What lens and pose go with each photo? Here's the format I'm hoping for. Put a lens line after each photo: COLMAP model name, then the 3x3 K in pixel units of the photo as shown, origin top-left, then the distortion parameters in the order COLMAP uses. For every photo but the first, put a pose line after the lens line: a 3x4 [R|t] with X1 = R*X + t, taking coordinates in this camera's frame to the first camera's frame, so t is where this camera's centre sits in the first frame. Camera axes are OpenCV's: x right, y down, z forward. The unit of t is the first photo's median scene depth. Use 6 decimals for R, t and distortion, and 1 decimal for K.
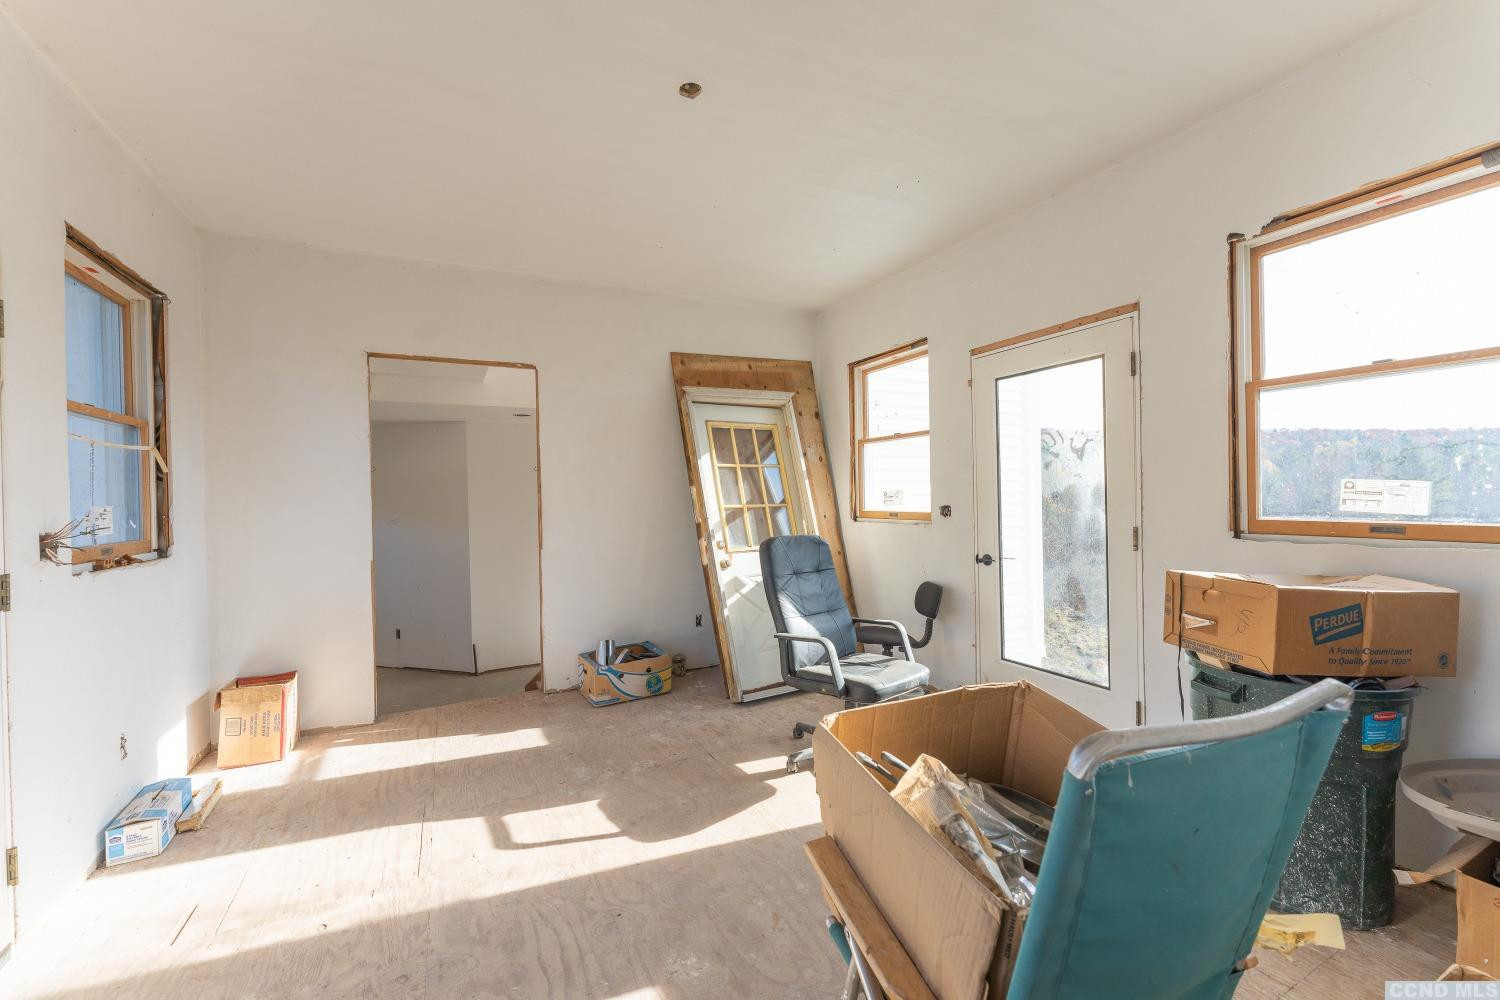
lens RADIAL K [[602.7, 0, 751.2], [0, 602.7, 497.4], [0, 0, 1]] dist [0.007787, -0.001043]
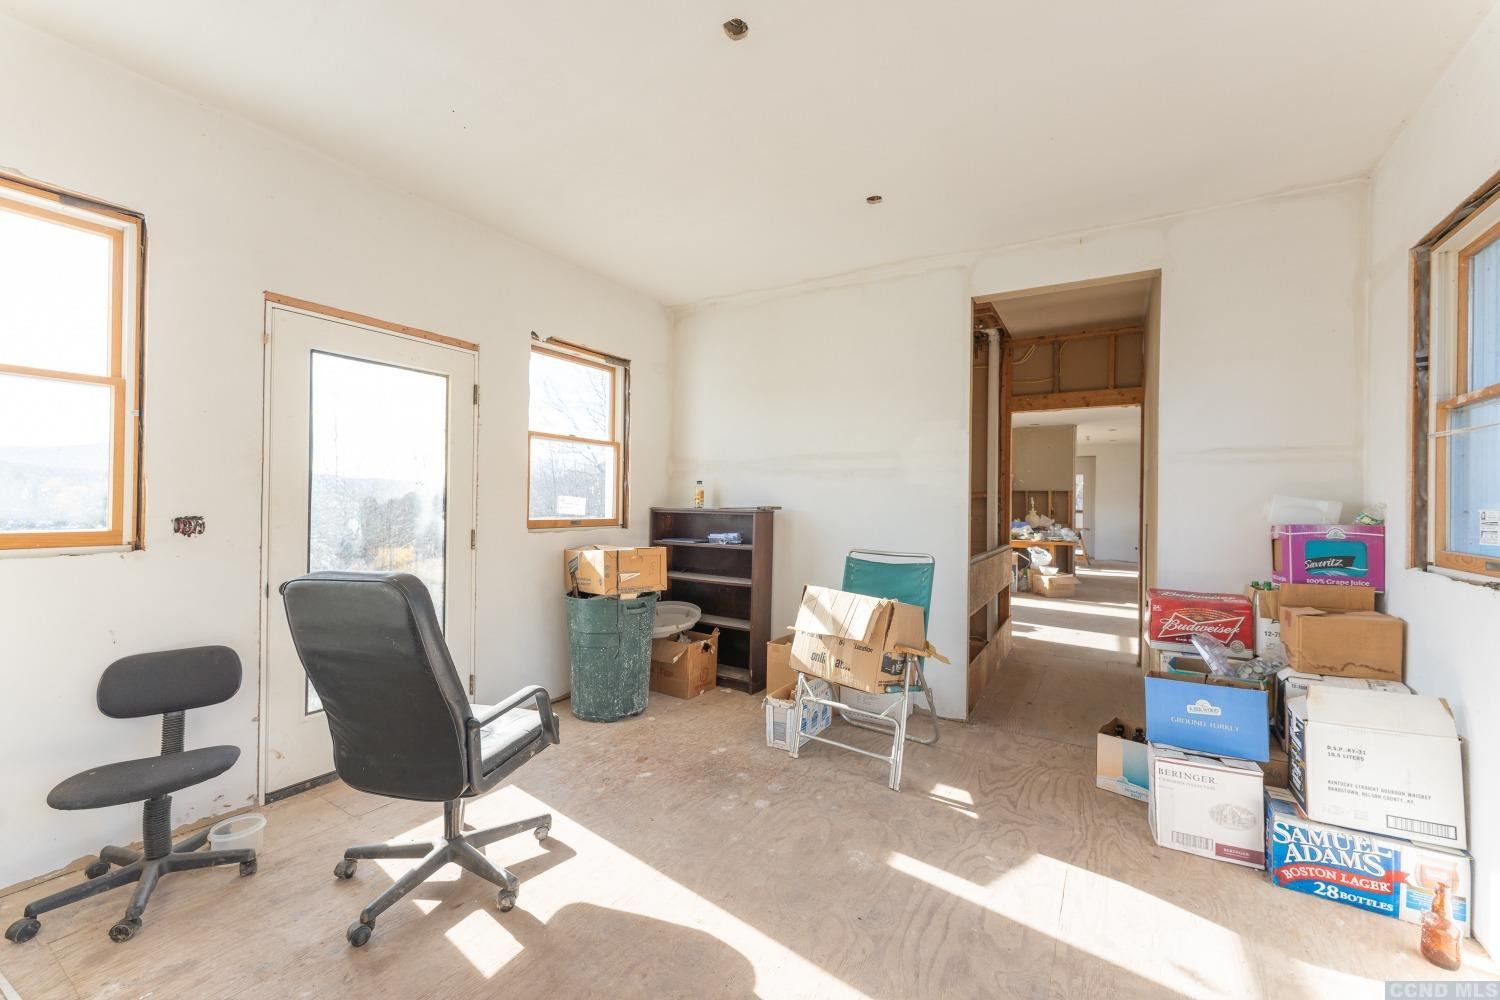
lens RADIAL K [[602.7, 0, 750.3], [0, 602.7, 501.2], [0, 0, 1]] dist [0.007787, -0.001043]
pose [[-0.525474, 0.011290, 0.850735, -0.557101], [-0.000130, 0.999911, -0.013350, 0.006957], [-0.850810, -0.007126, -0.525425, 0.955046]]
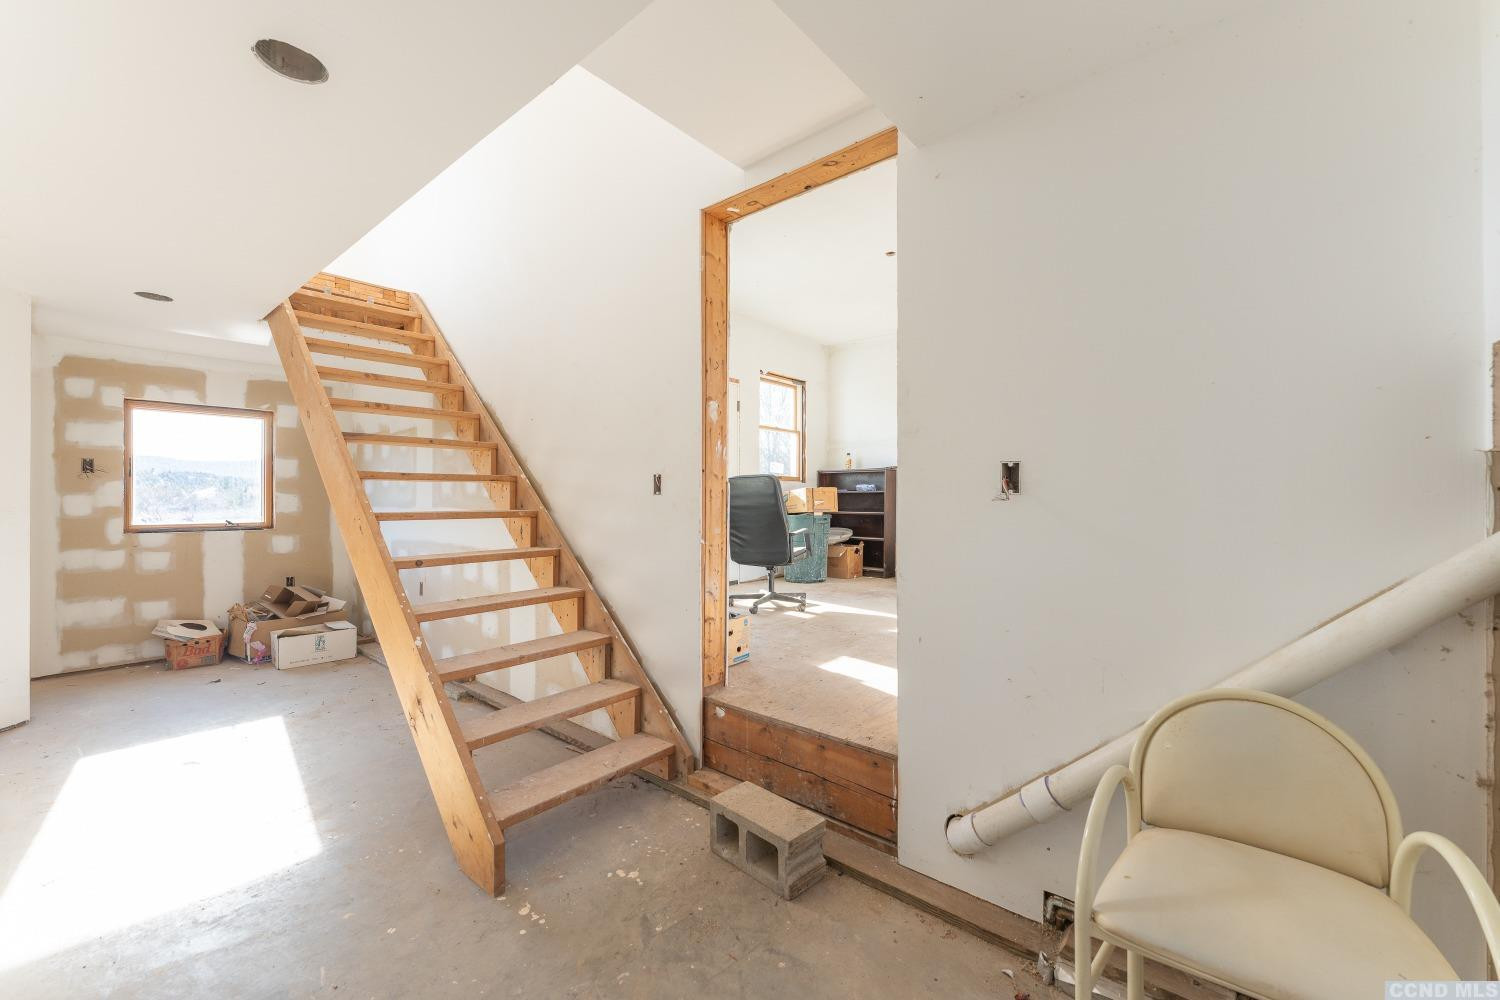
lens RADIAL K [[602.7, 0, 754.8], [0, 602.7, 498.9], [0, 0, 1]] dist [0.007787, -0.001043]
pose [[-0.386850, 0.019363, 0.921939, -1.230674], [0.013924, 0.999788, -0.015156, 0.137128], [-0.922037, 0.006974, -0.387038, 1.502274]]
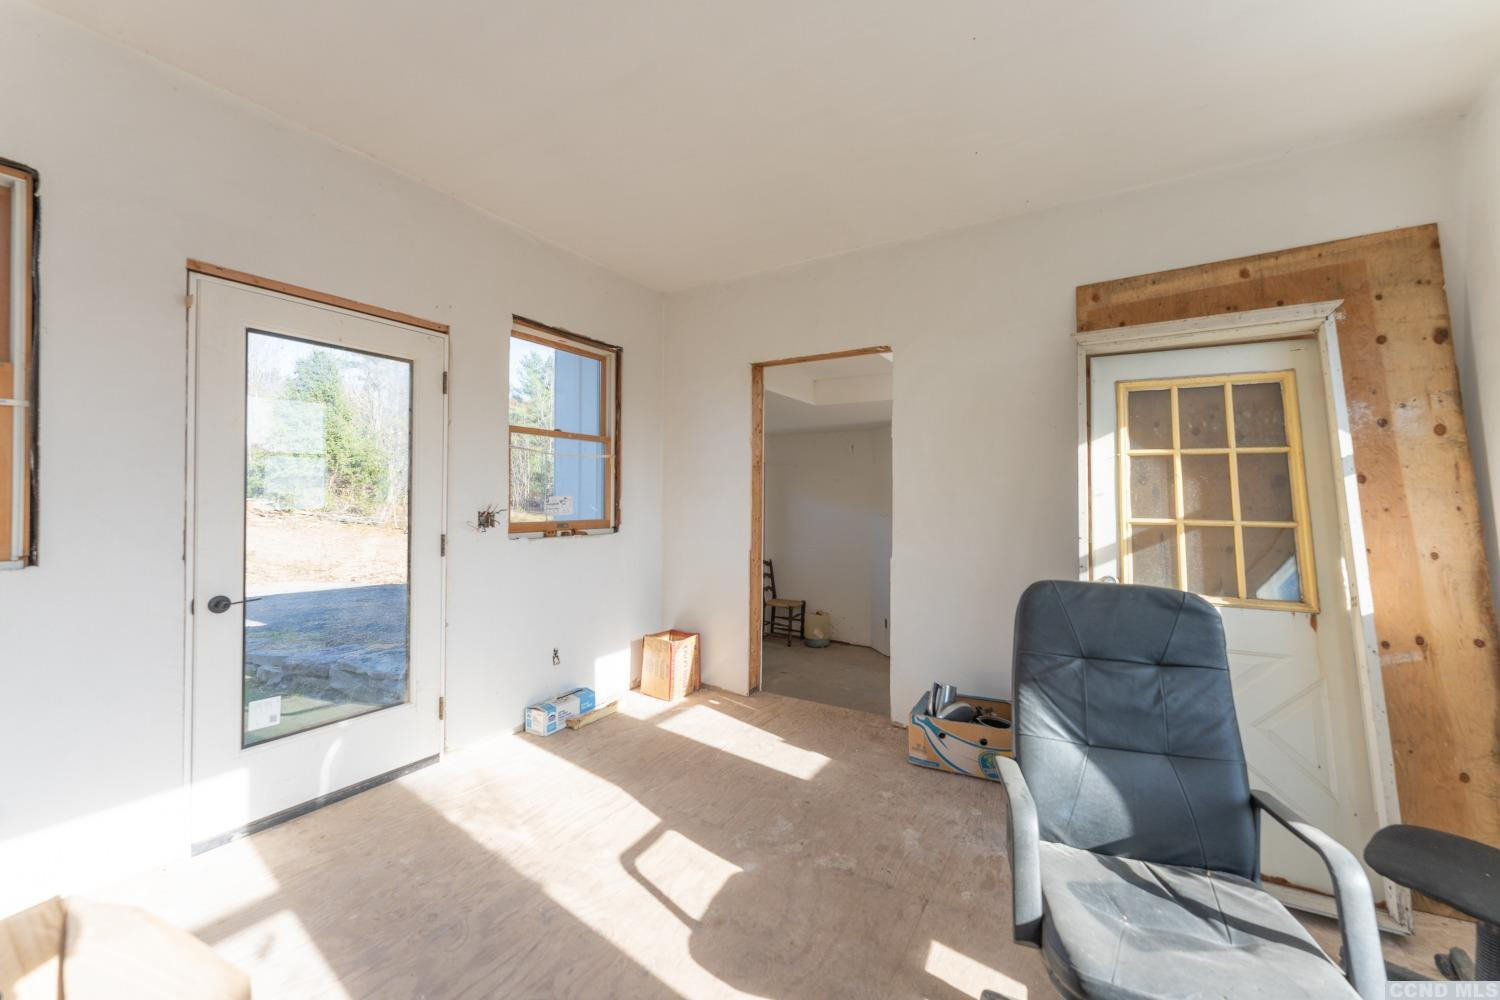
lens RADIAL K [[602.7, 0, 747.0], [0, 602.7, 495.6], [0, 0, 1]] dist [0.007787, -0.001043]
pose [[0.522475, 0.023978, -0.852317, 0.339424], [-0.022125, 0.999649, 0.014560, -0.013046], [0.852368, 0.011250, 0.522822, 0.448156]]
